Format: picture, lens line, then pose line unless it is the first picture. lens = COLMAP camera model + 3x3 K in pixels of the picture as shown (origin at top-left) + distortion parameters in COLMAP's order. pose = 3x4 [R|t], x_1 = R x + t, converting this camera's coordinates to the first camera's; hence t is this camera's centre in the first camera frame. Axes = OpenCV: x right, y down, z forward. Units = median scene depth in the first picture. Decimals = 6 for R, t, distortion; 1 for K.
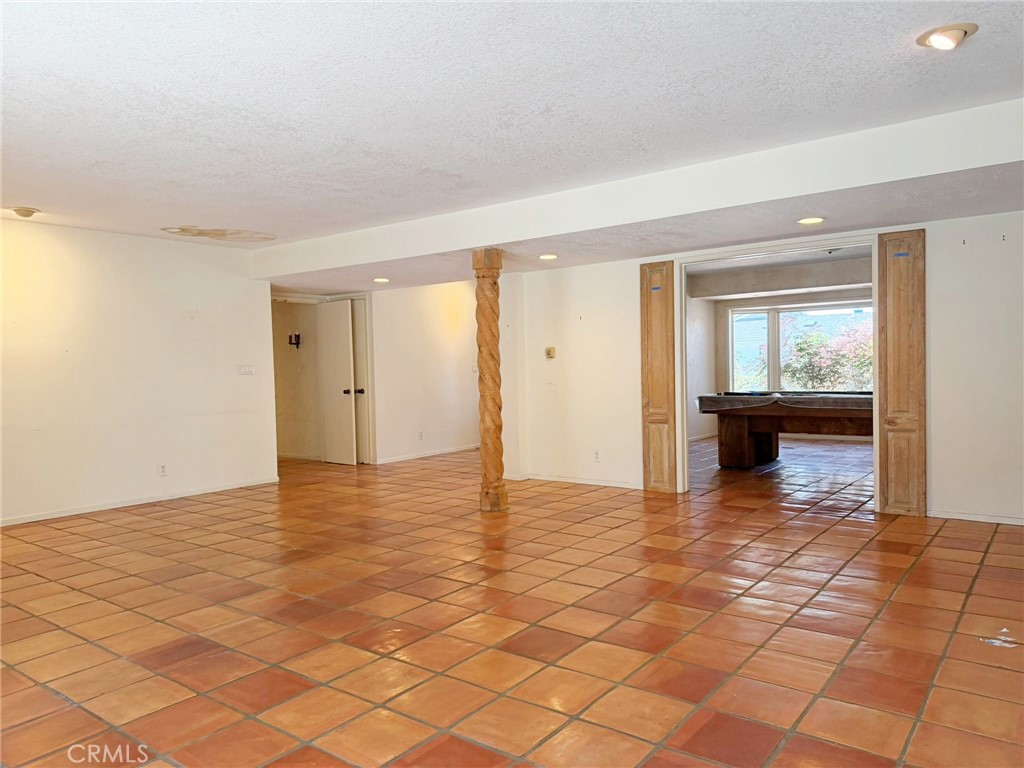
lens RADIAL K [[701.8, 0, 512.0], [0, 701.8, 384.0], [0, 0, 1]] dist [0.007622, -0.001243]
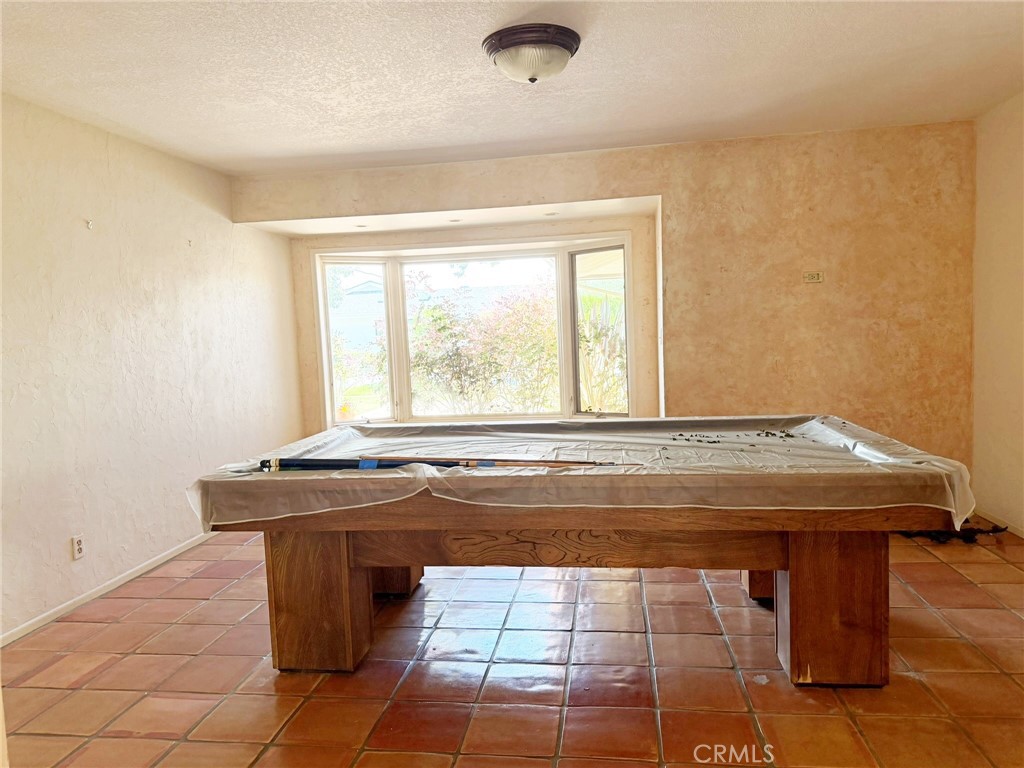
lens RADIAL K [[701.8, 0, 512.0], [0, 701.8, 384.0], [0, 0, 1]] dist [0.007622, -0.001243]
pose [[0.861873, -0.053114, 0.504334, 0.181608], [0.032234, 0.998227, 0.050042, -0.032727], [-0.506098, -0.026873, 0.862057, 0.510846]]
